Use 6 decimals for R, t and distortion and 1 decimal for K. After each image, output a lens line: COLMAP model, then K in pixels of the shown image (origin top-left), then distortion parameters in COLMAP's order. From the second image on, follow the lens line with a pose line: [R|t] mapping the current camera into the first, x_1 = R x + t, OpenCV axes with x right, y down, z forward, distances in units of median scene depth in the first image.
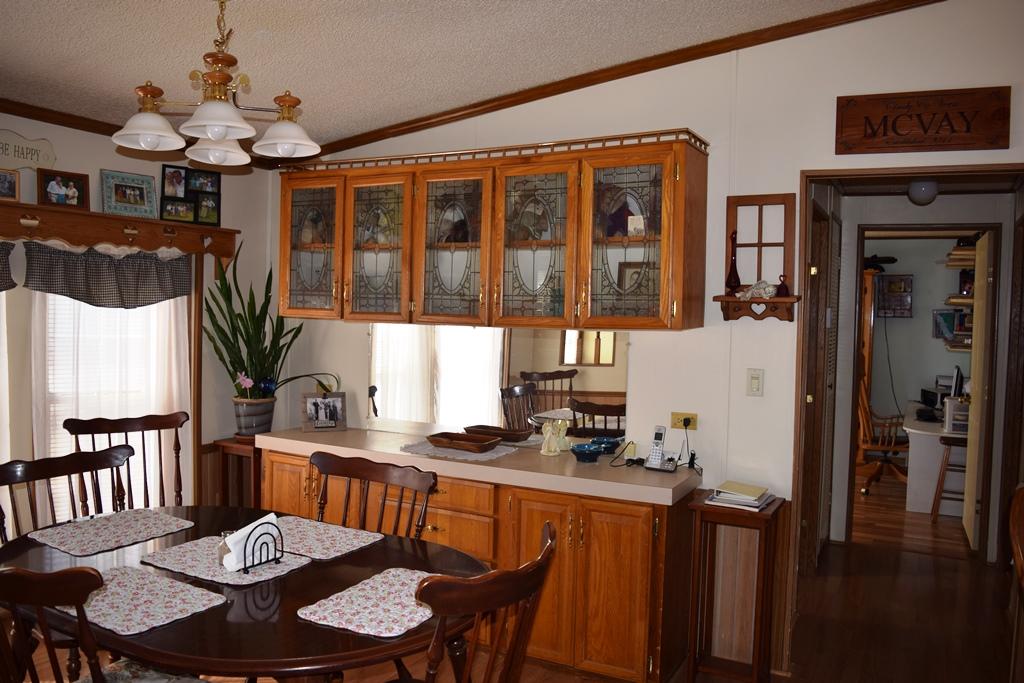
lens RADIAL K [[815.4, 0, 515.8], [0, 815.4, 337.4], [0, 0, 1]] dist [-0.096686, 0.020811]
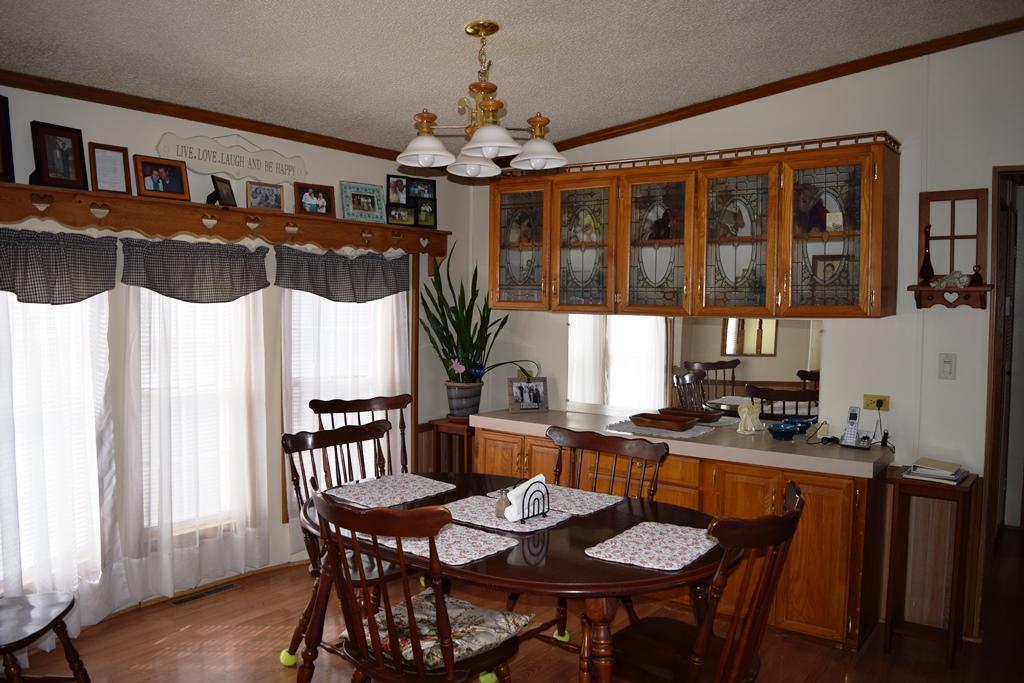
lens RADIAL K [[815.4, 0, 508.6], [0, 815.4, 340.6], [0, 0, 1]] dist [-0.096686, 0.020811]
pose [[0.987368, -0.004354, -0.158387, -0.109110], [0.006271, 0.999913, 0.011605, 0.005949], [0.158322, -0.012452, 0.987309, -0.123980]]
